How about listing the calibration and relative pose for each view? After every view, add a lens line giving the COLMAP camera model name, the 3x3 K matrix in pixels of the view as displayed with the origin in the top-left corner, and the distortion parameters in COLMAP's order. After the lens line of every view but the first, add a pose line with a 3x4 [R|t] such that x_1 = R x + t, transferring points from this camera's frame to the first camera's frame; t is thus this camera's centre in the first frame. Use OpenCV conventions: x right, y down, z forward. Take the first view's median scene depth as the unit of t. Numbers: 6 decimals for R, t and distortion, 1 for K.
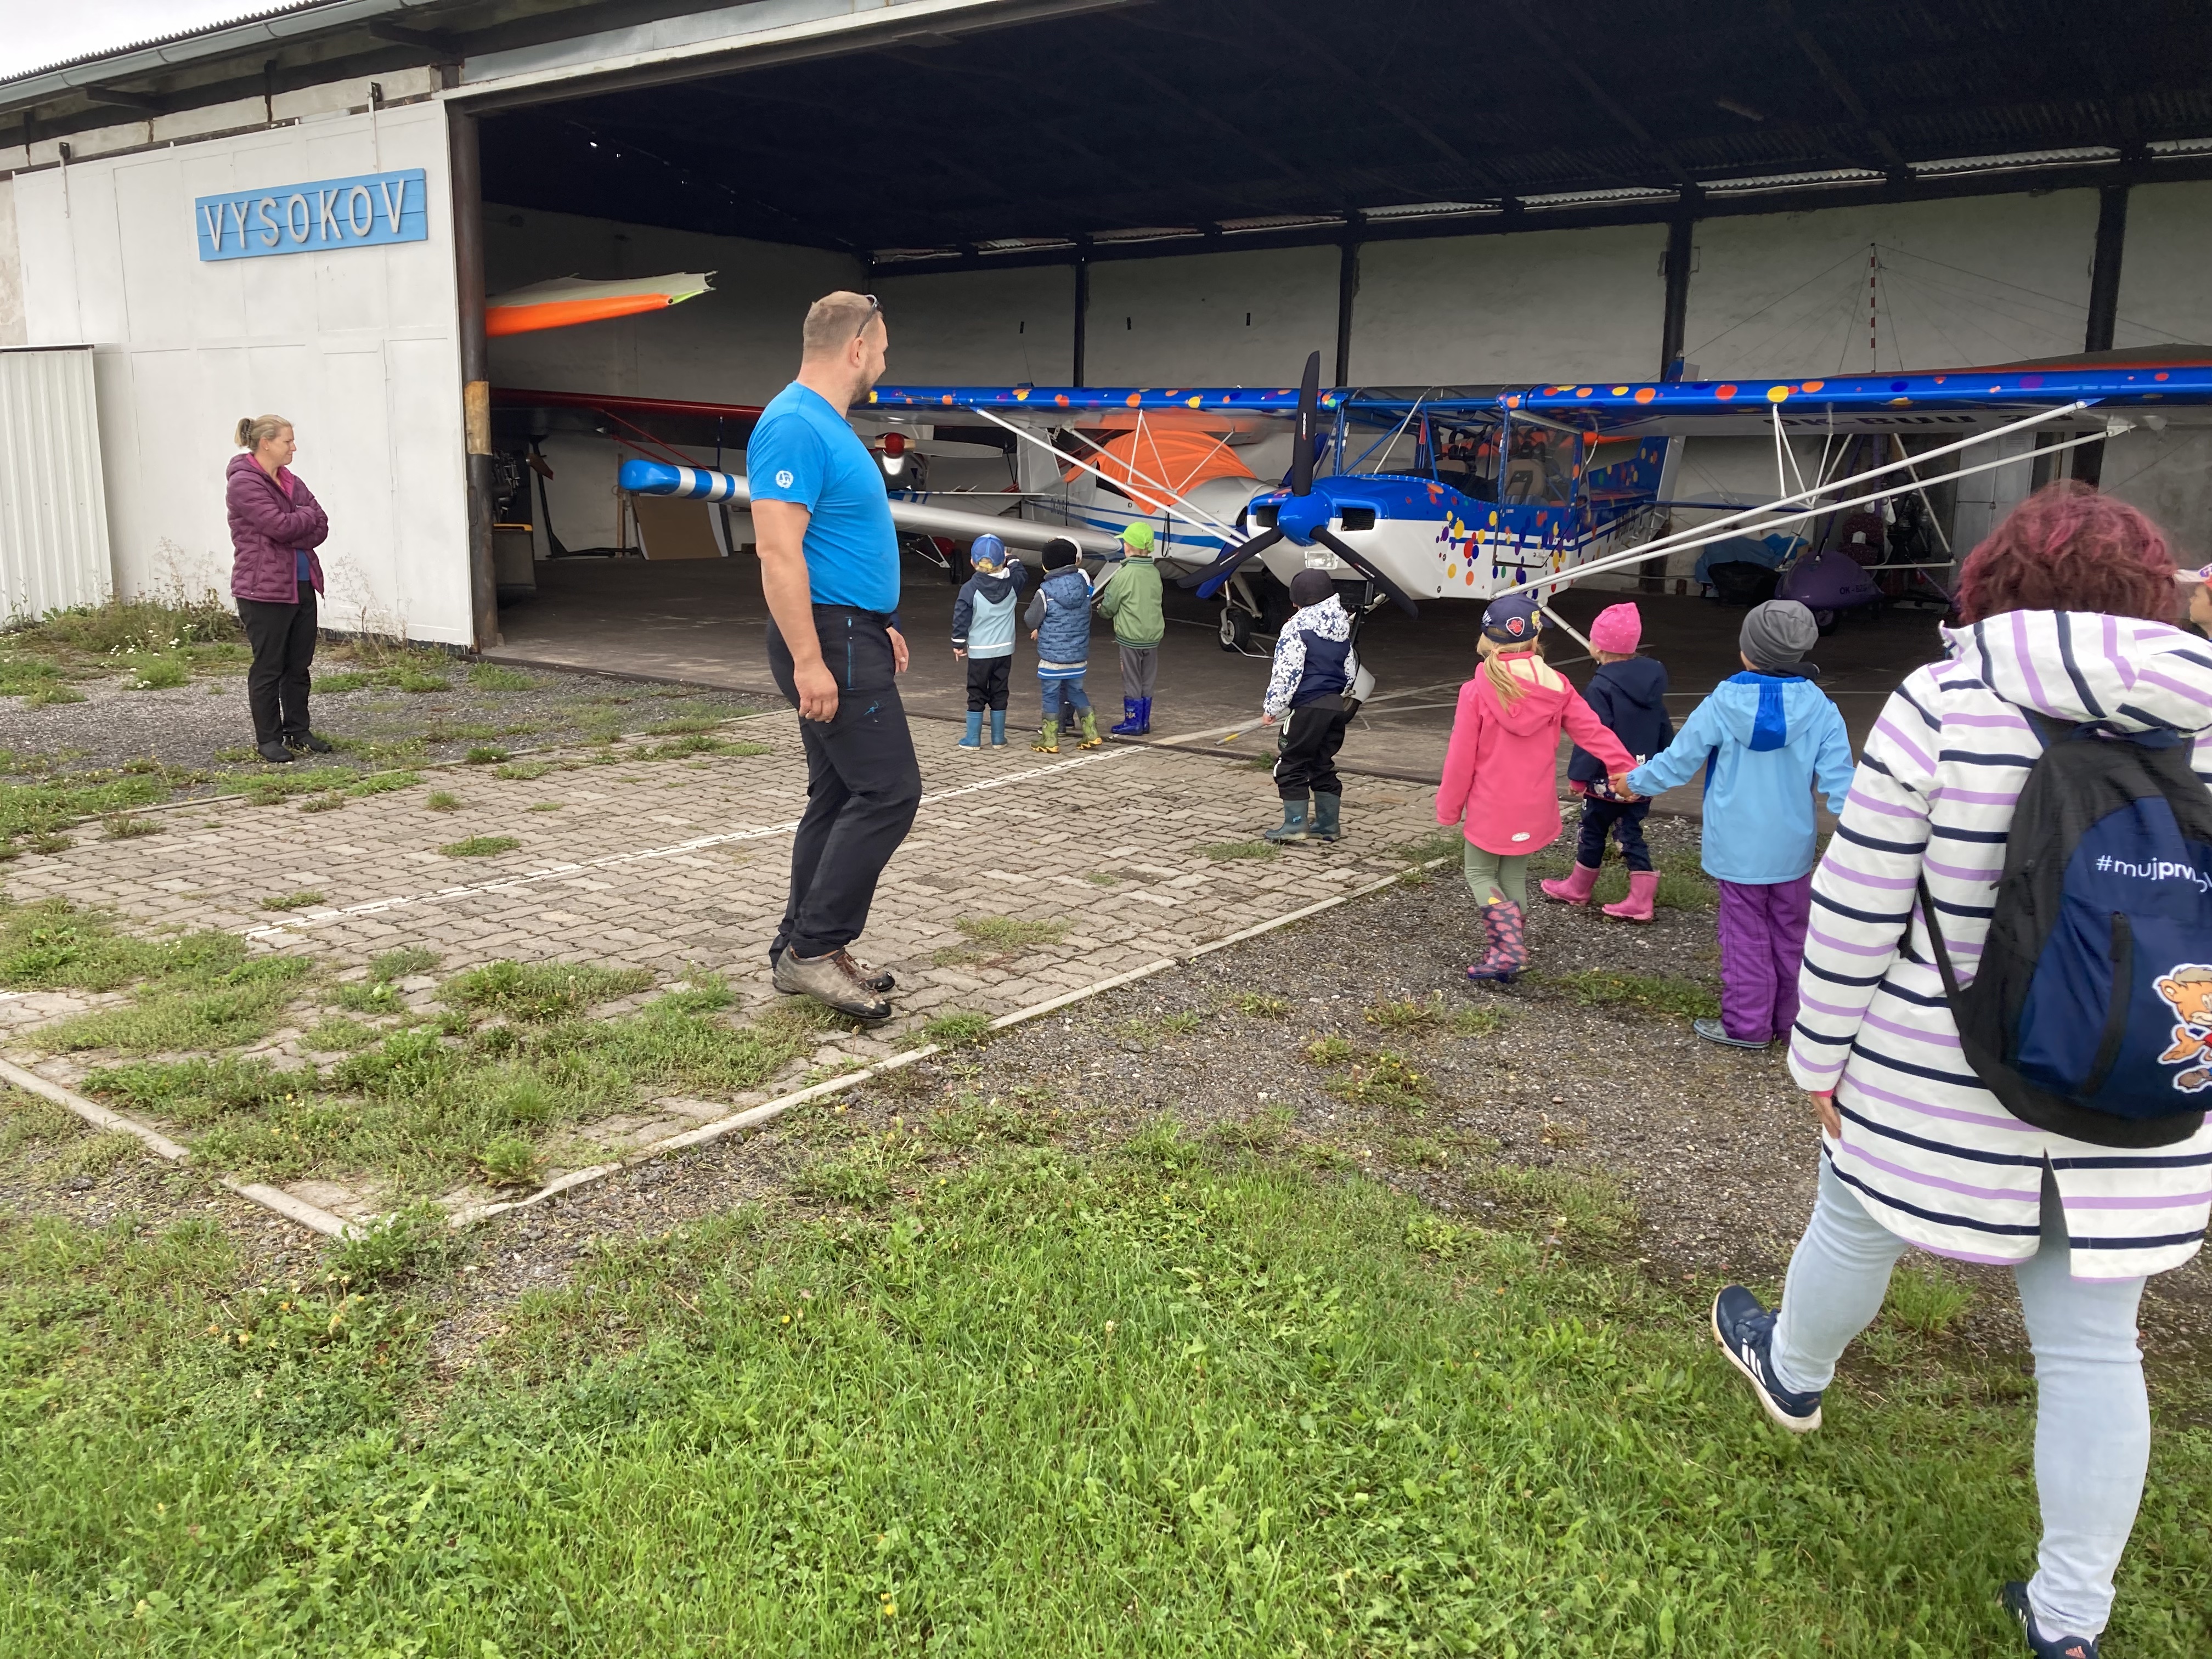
lens RADIAL K [[1779.9, 0, 1114.7], [0, 1779.9, 824.8], [0, 0, 1]] dist [0.026523, -0.023439]
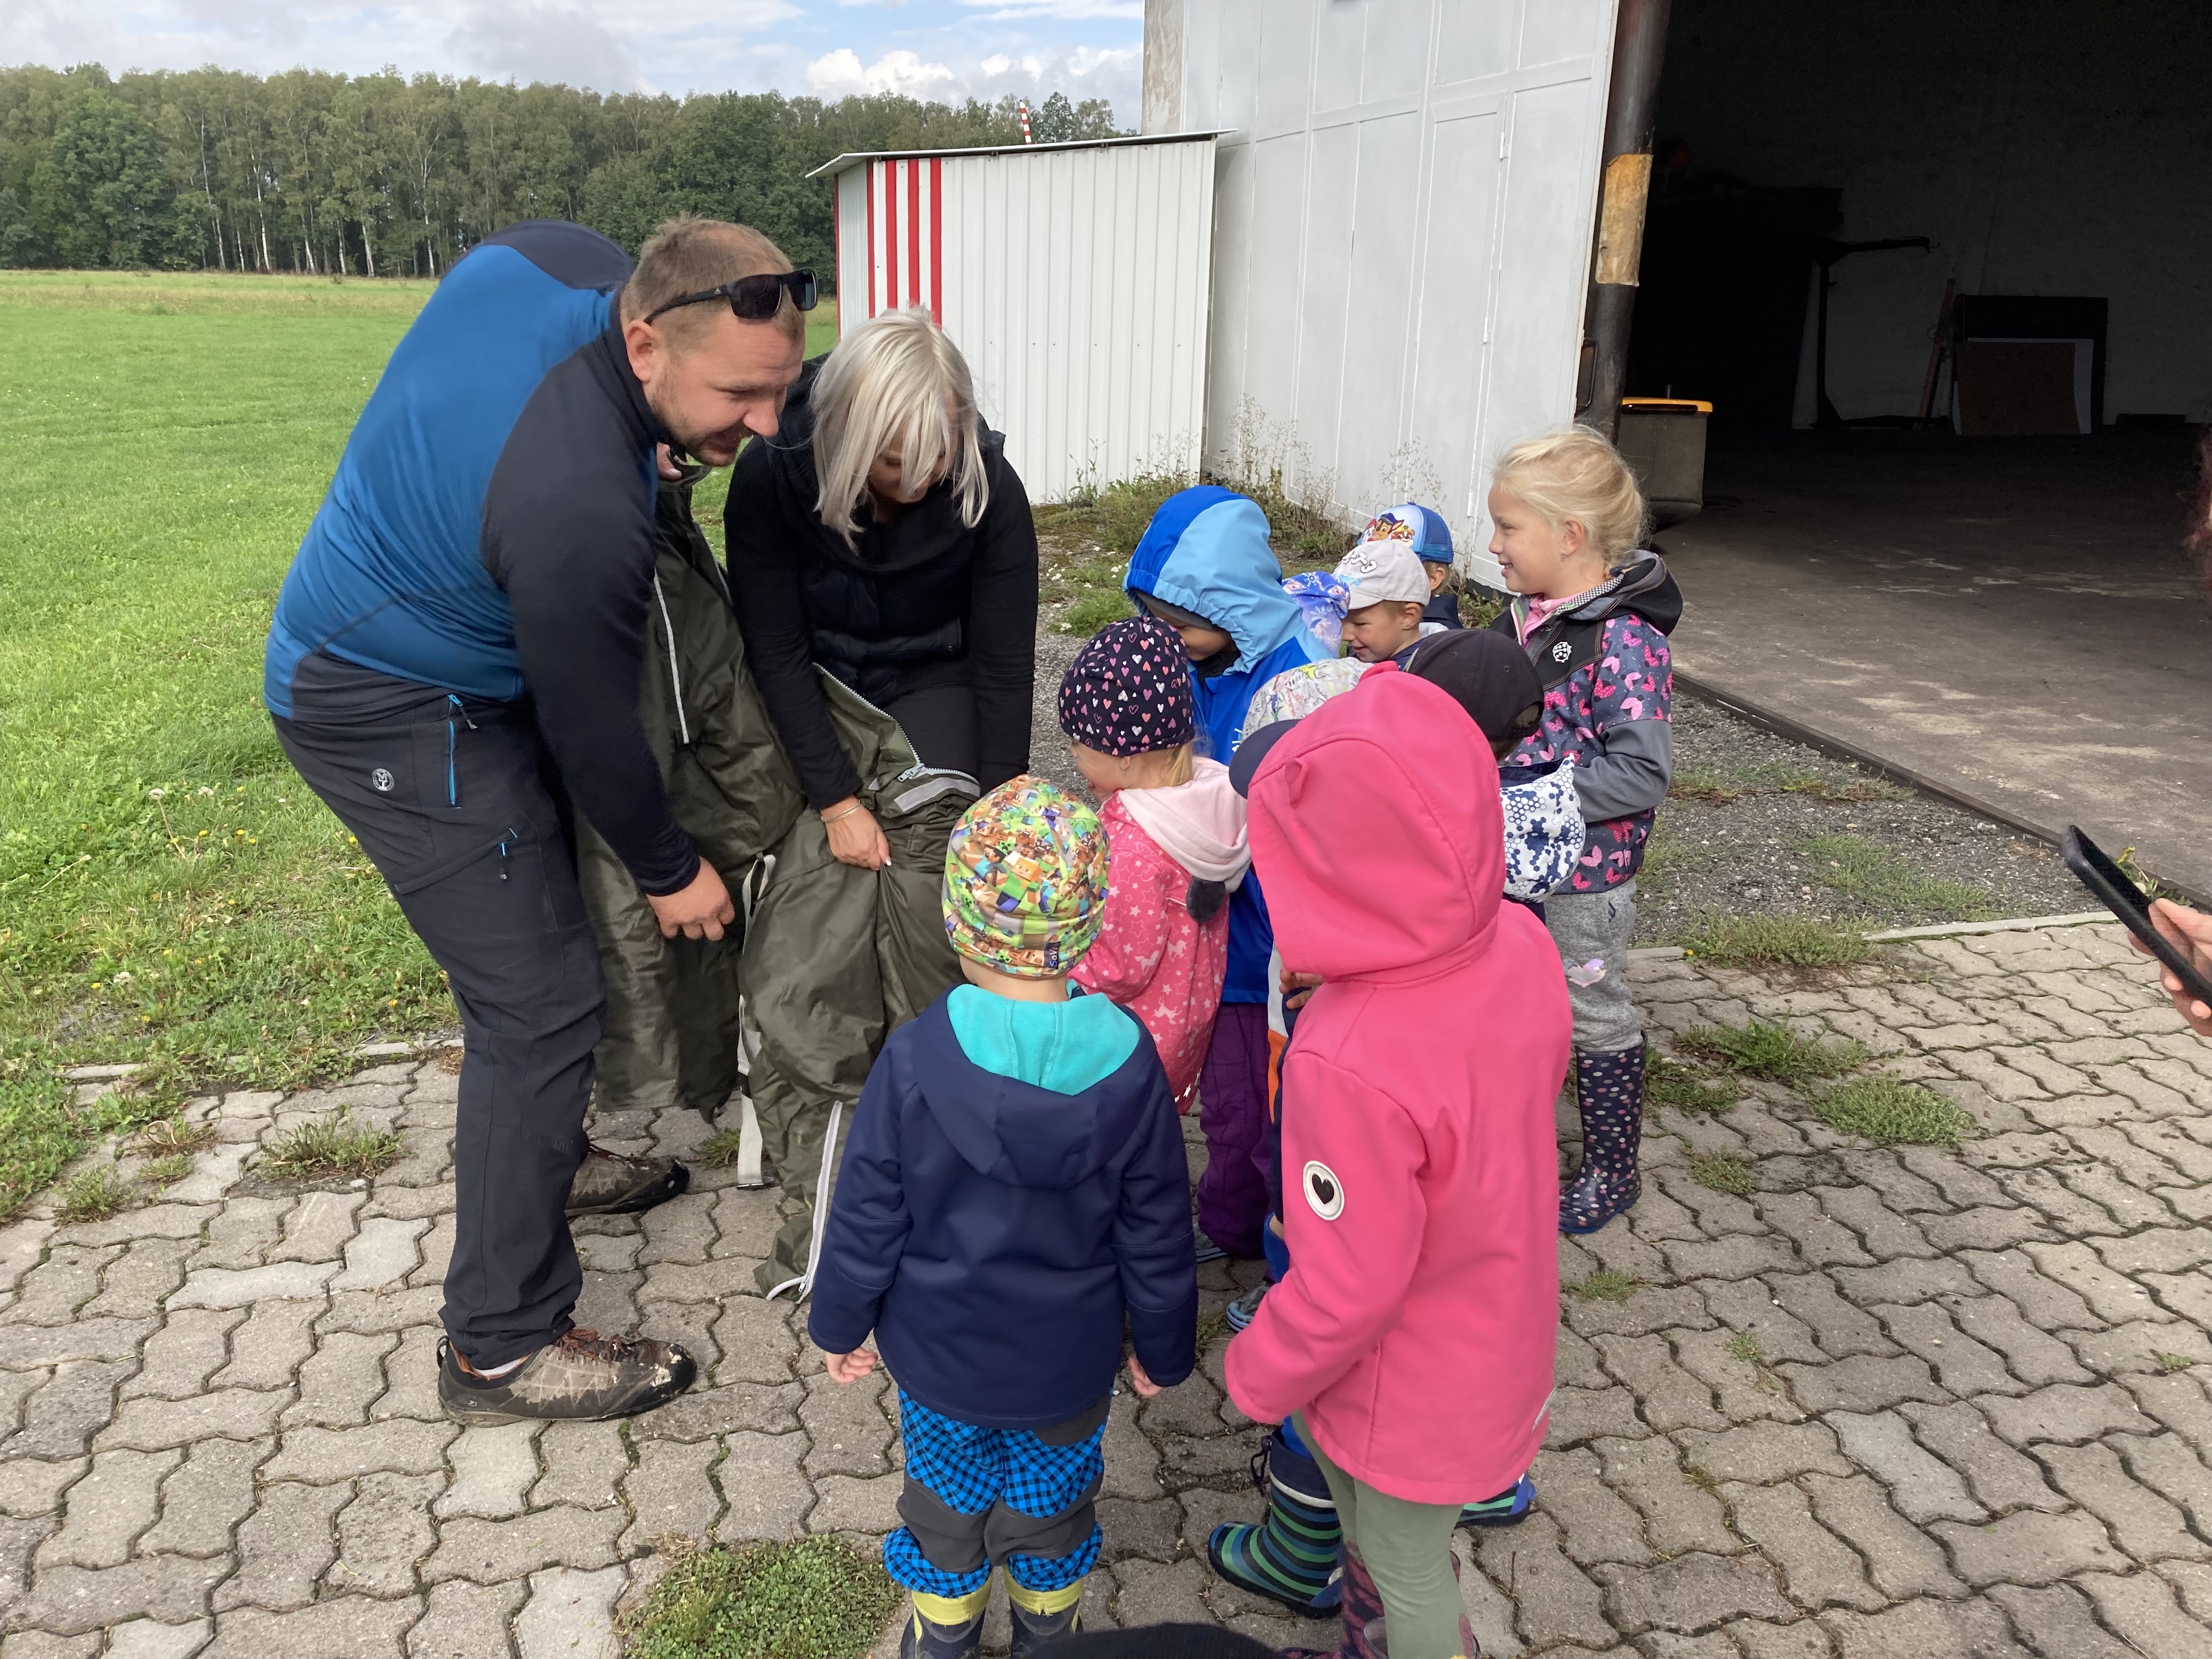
lens RADIAL K [[1779.9, 0, 1121.7], [0, 1779.9, 838.1], [0, 0, 1]] dist [0.026523, -0.023439]
pose [[0.758703, 0.202682, -0.619104, -0.068418], [-0.140024, 0.978892, 0.148872, -0.081461], [0.636210, -0.026260, 0.771069, 0.380767]]
